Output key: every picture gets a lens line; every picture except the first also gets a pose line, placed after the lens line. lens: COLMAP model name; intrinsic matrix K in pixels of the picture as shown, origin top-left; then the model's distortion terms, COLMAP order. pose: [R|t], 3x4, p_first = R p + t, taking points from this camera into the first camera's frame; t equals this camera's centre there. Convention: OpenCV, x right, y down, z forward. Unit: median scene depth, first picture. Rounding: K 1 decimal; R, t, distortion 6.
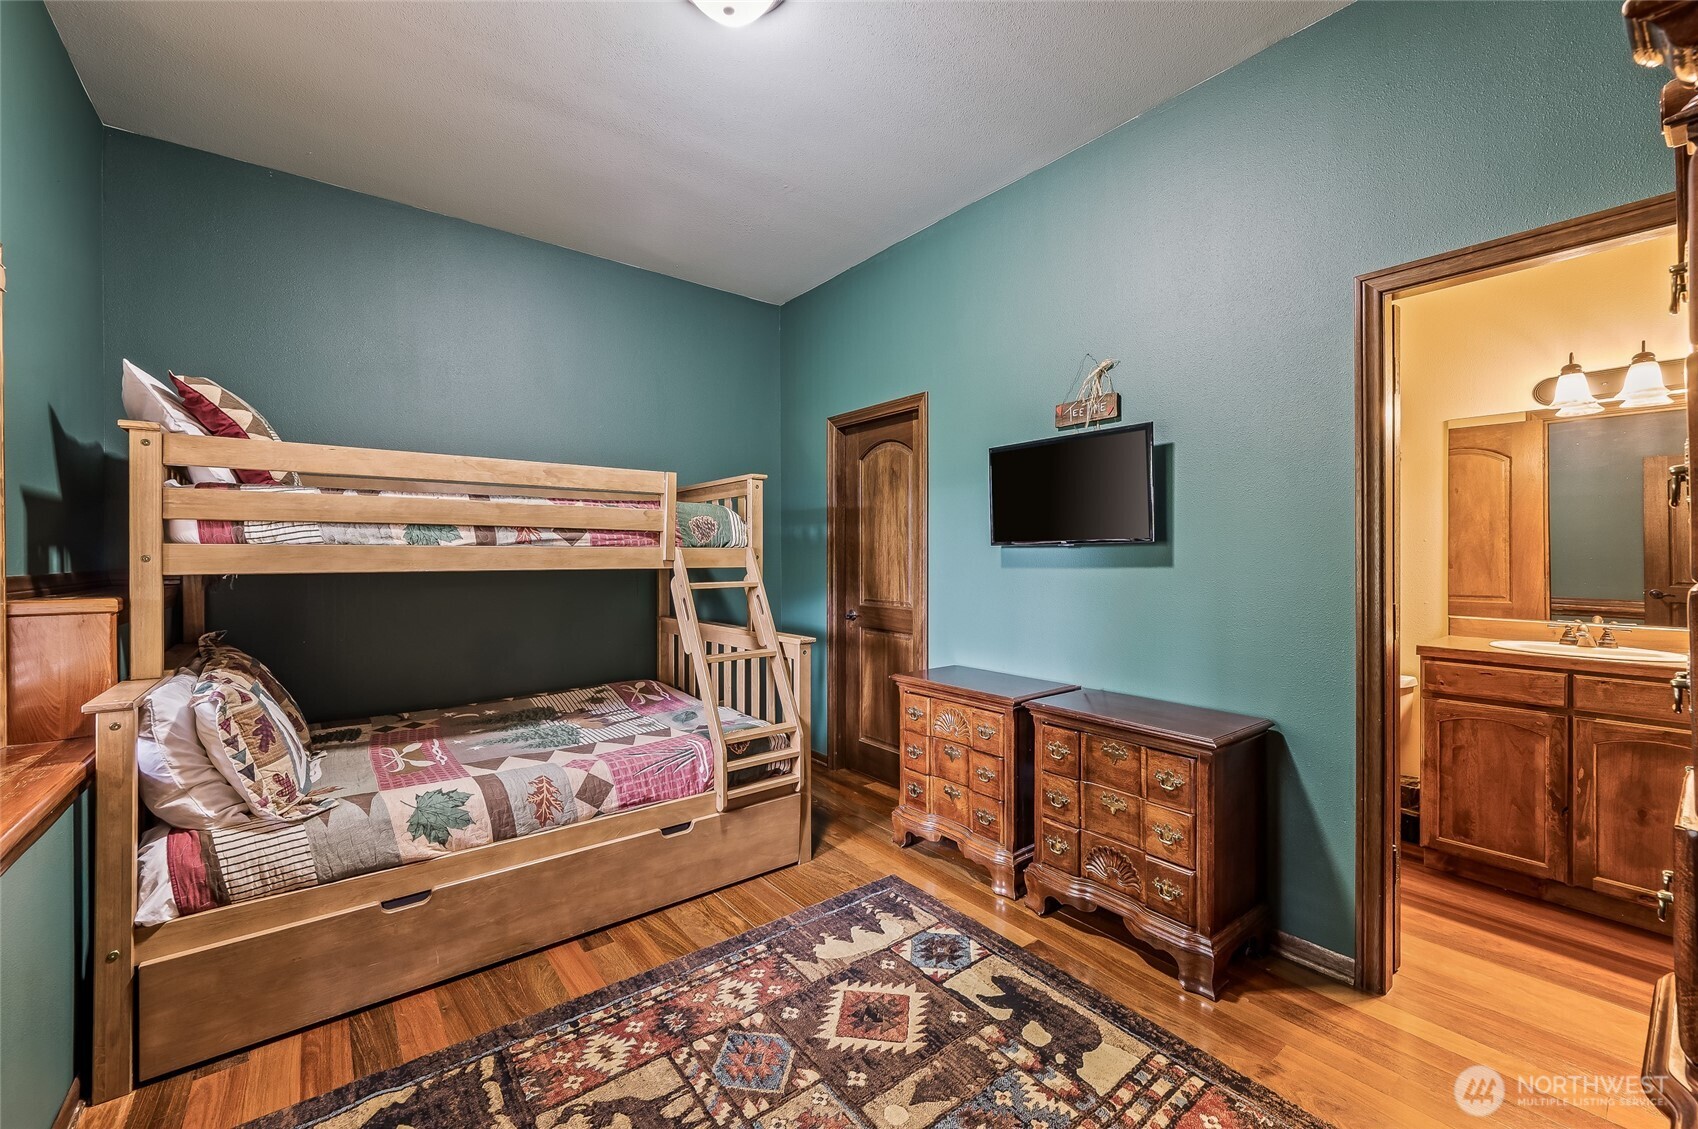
lens RADIAL K [[684.1, 0, 847.2], [0, 684.1, 557.8], [0, 0, 1]] dist [0.001357, -0.000507]
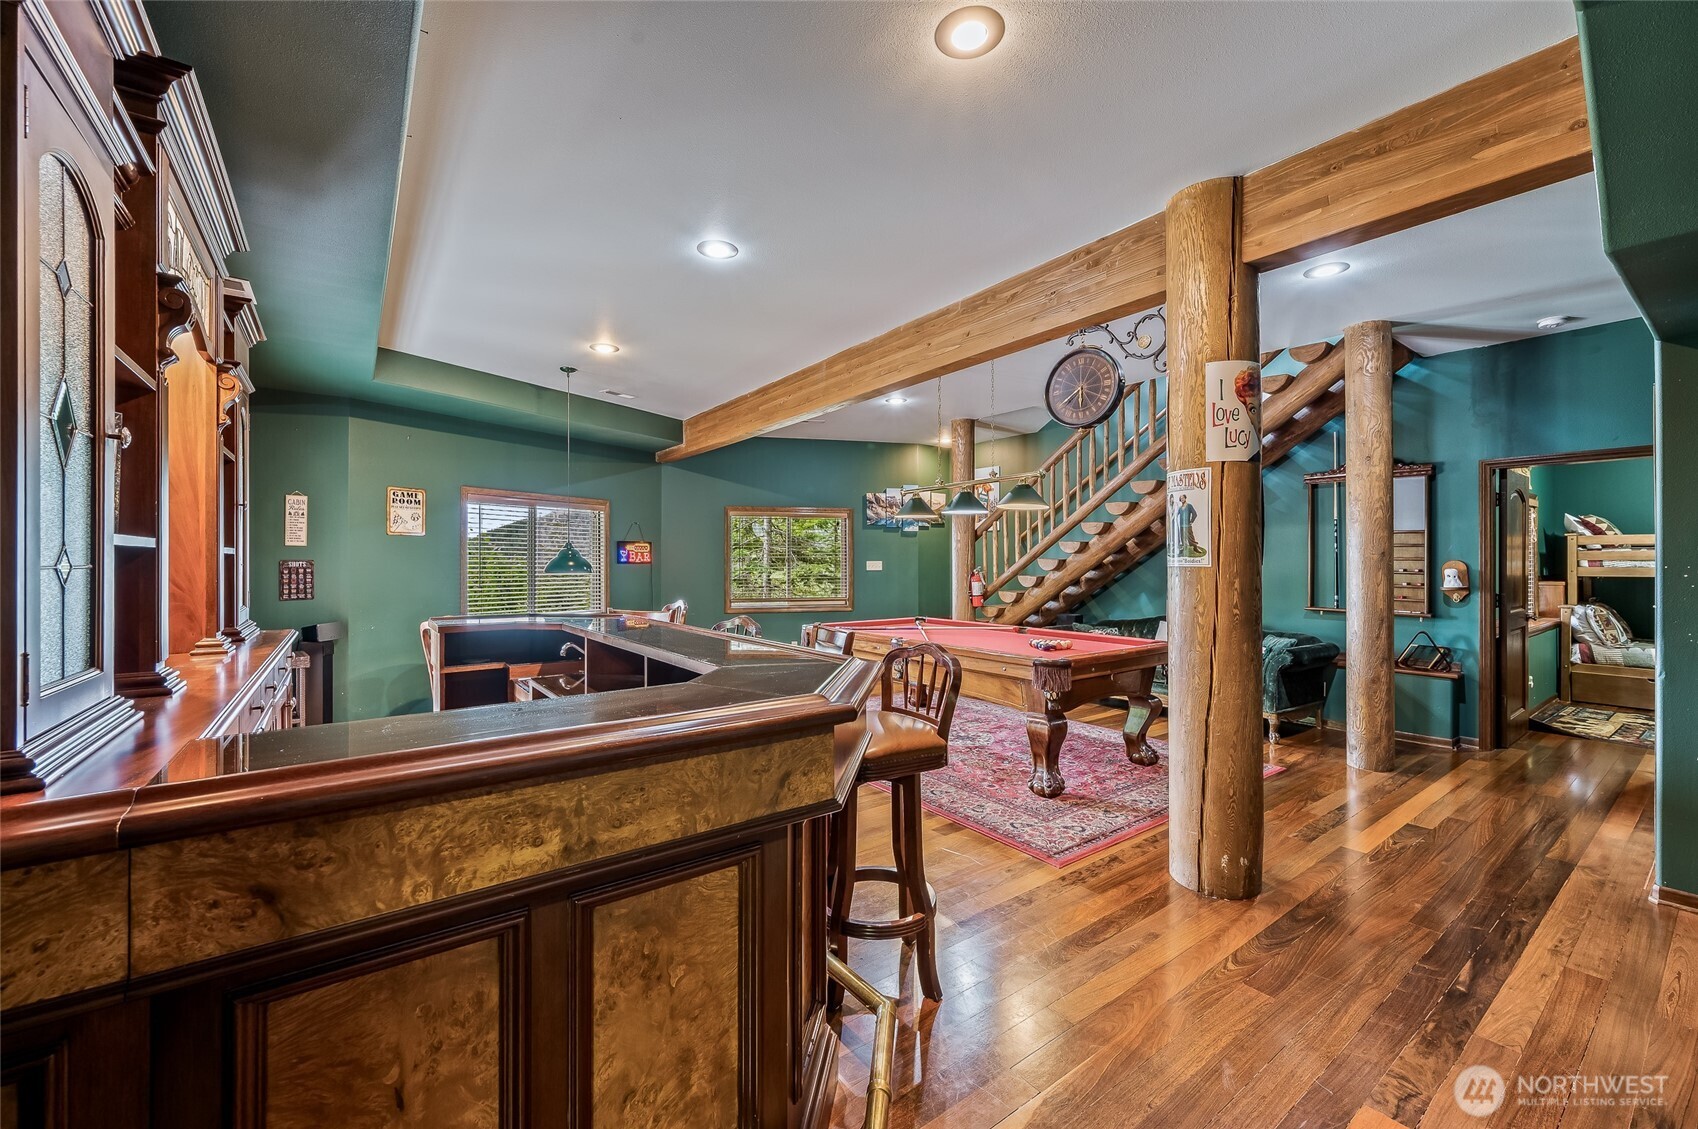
lens RADIAL K [[684.1, 0, 846.7], [0, 684.1, 559.8], [0, 0, 1]] dist [0.001357, -0.000507]
pose [[-0.024883, -0.000940, -0.999690, 2.654624], [-0.001043, 0.999999, -0.000915, -0.052929], [0.999690, 0.001020, -0.024884, -2.709640]]
